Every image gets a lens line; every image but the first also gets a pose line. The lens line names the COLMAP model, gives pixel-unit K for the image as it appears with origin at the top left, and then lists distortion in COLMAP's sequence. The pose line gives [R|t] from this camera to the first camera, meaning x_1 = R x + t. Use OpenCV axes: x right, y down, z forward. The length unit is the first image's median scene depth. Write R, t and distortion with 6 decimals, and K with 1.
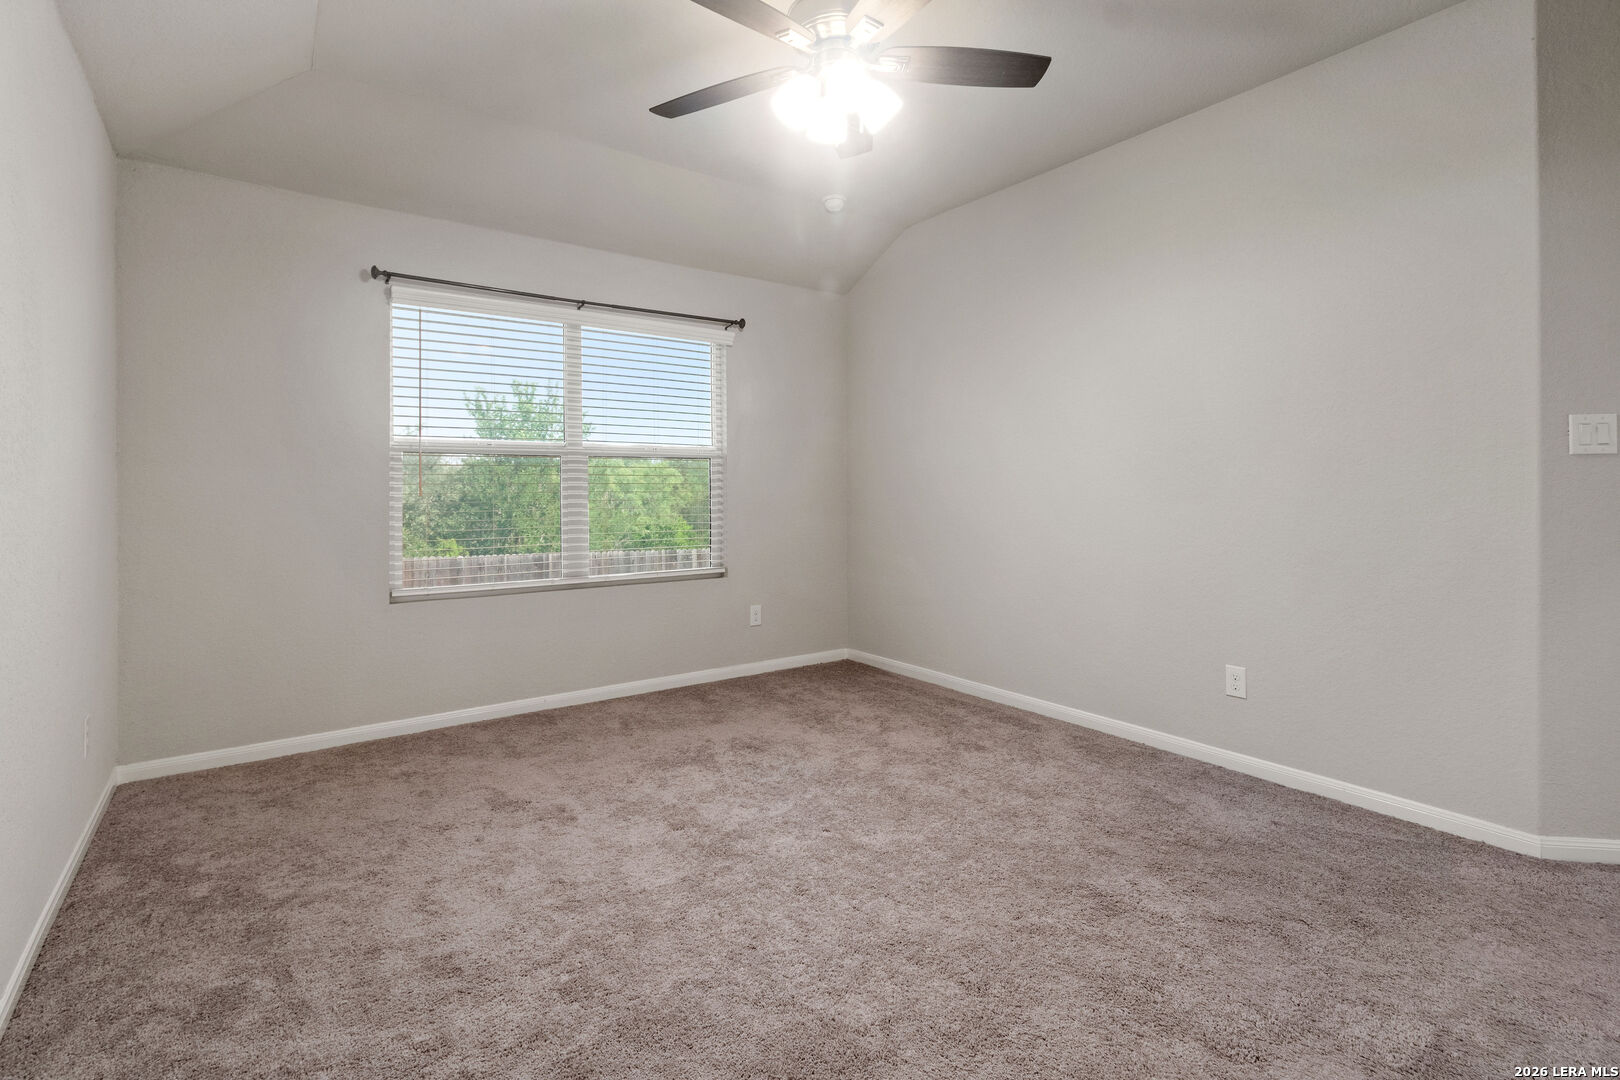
lens RADIAL K [[760.9, 0, 805.3], [0, 760.9, 536.0], [0, 0, 1]] dist [-0.000350, -0.000274]
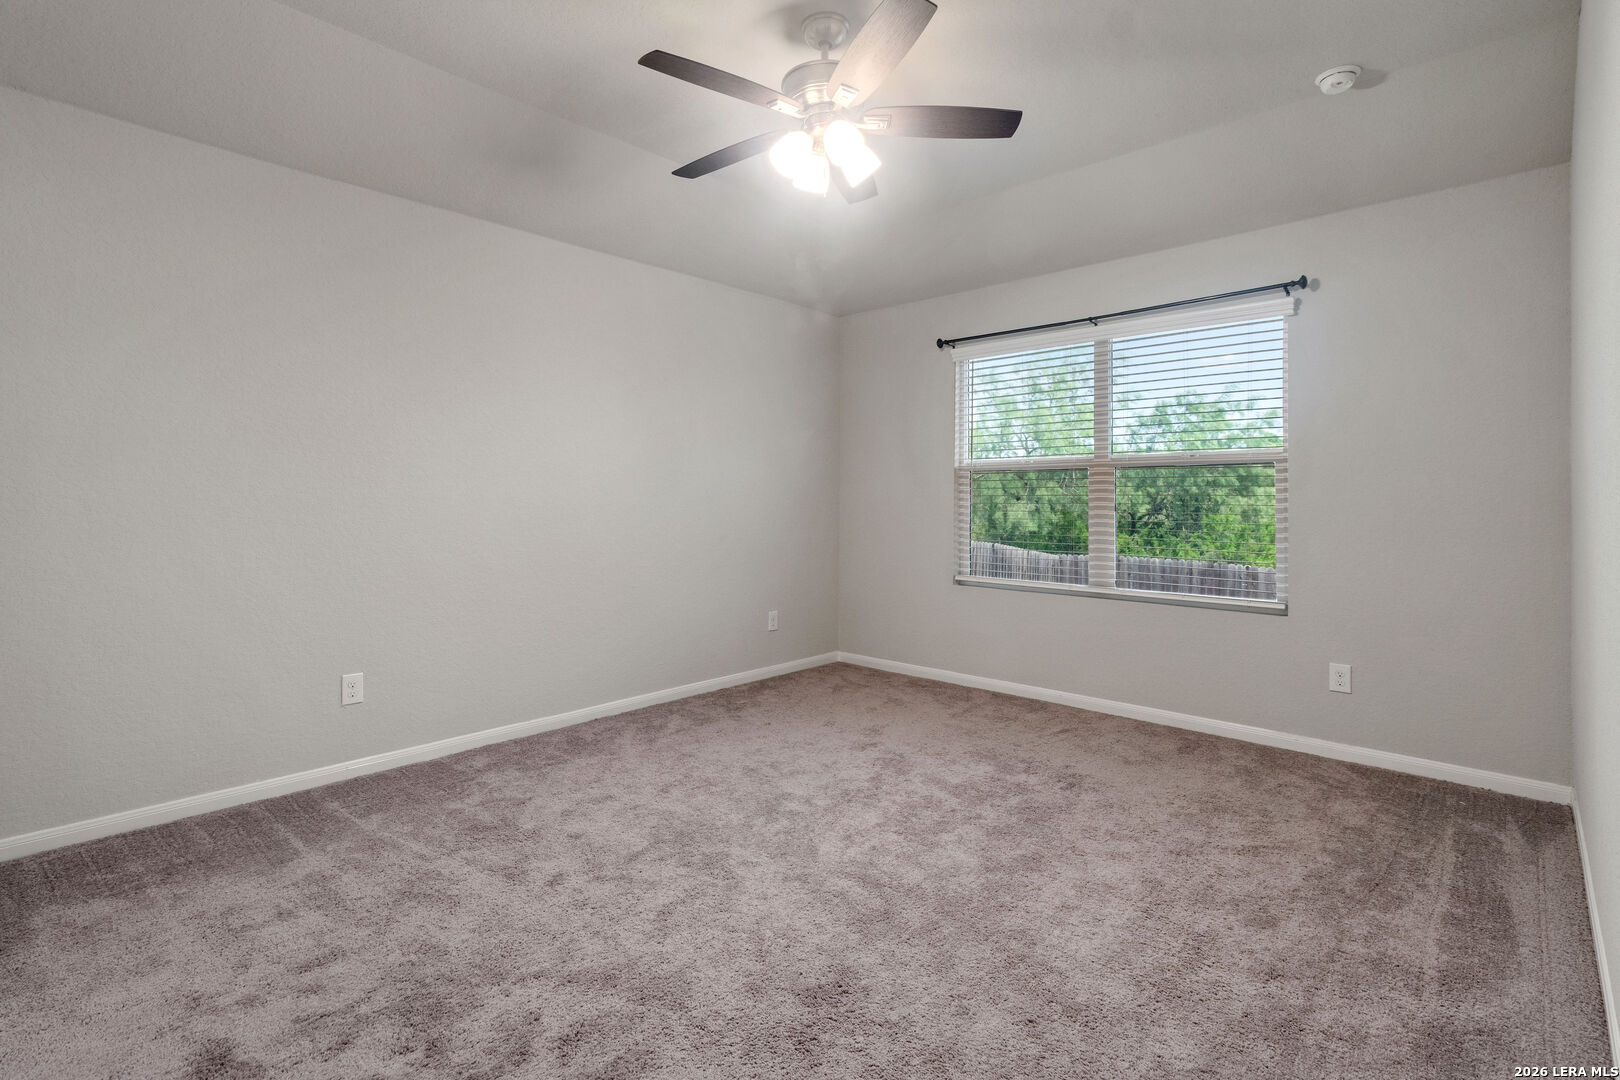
lens RADIAL K [[760.9, 0, 805.7], [0, 760.9, 535.6], [0, 0, 1]] dist [-0.000350, -0.000274]
pose [[0.182544, 0.047179, -0.982065, 0.656837], [-0.069311, 0.996981, 0.035012, -0.023759], [0.980752, 0.061676, 0.185263, 0.444732]]
